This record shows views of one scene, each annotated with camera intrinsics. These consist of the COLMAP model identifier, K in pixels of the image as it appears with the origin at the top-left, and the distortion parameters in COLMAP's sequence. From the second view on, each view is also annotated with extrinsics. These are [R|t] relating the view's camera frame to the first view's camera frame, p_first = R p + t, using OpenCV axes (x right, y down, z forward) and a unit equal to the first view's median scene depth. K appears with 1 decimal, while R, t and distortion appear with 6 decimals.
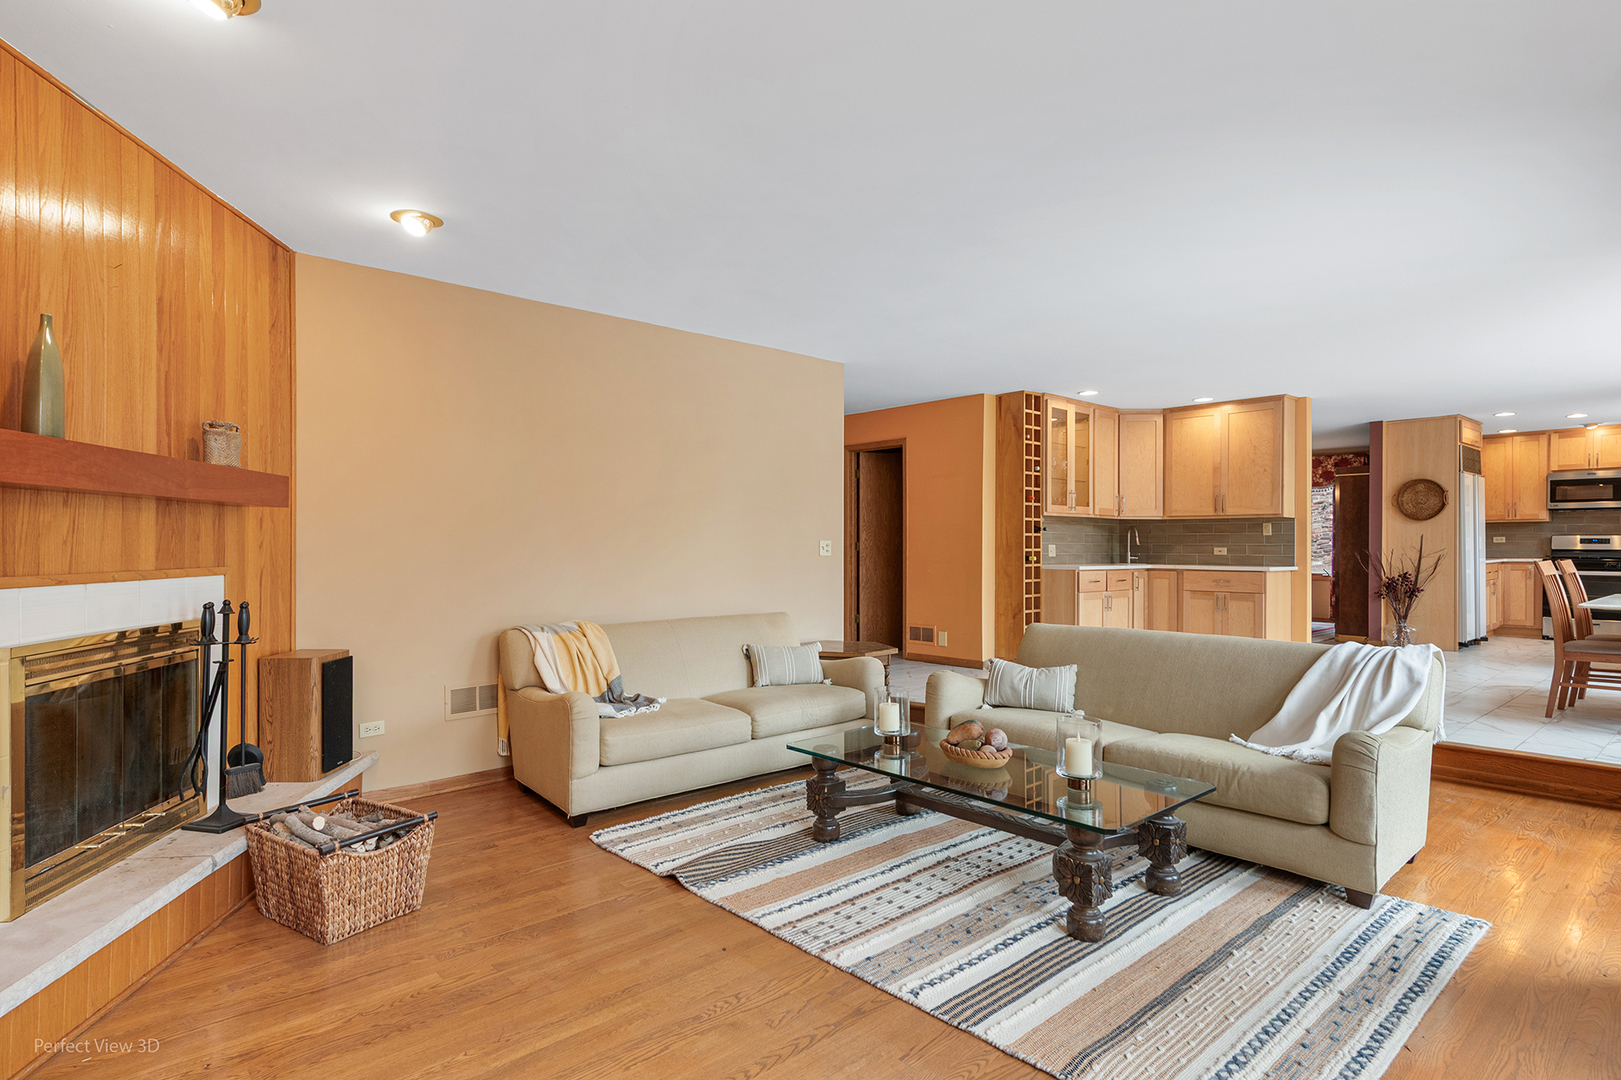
lens RADIAL K [[857.3, 0, 780.4], [0, 857.3, 539.8], [0, 0, 1]] dist [0.023948, 0.000270]
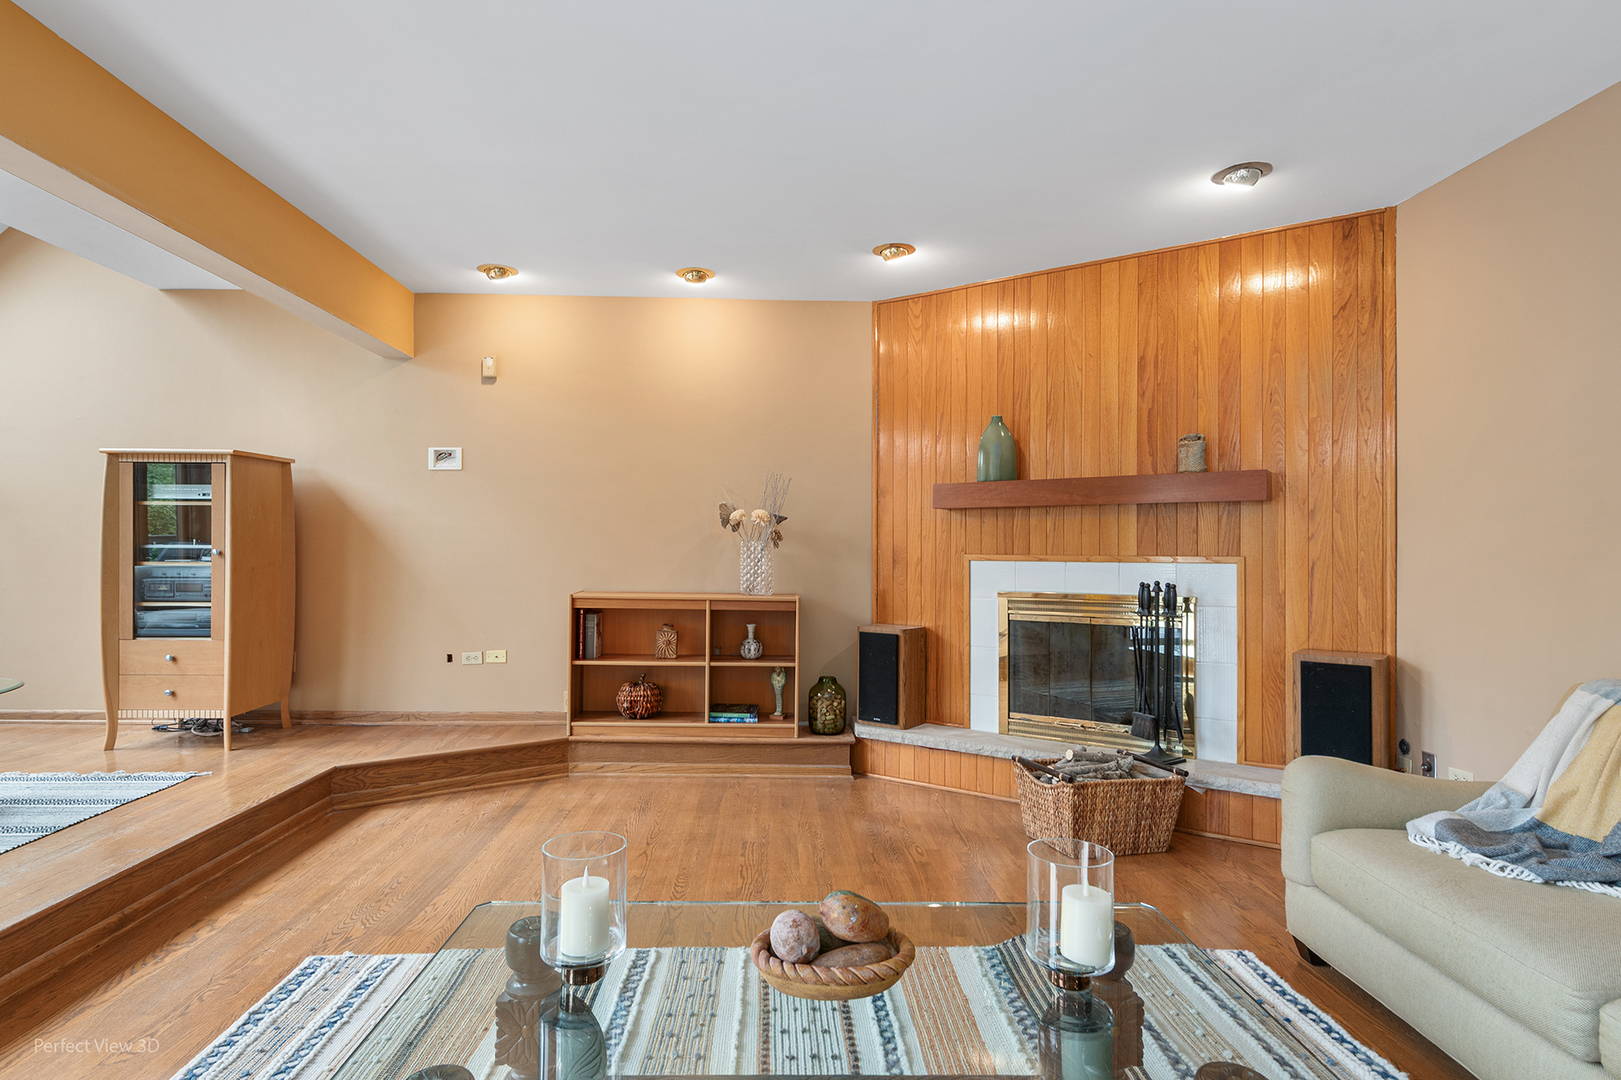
lens RADIAL K [[857.3, 0, 780.4], [0, 857.3, 539.8], [0, 0, 1]] dist [0.023948, 0.000270]
pose [[-0.654663, -0.025997, -0.755473, 0.677633], [-0.010791, 0.999628, -0.025048, 0.049959], [0.755844, -0.008246, -0.654700, 1.458593]]
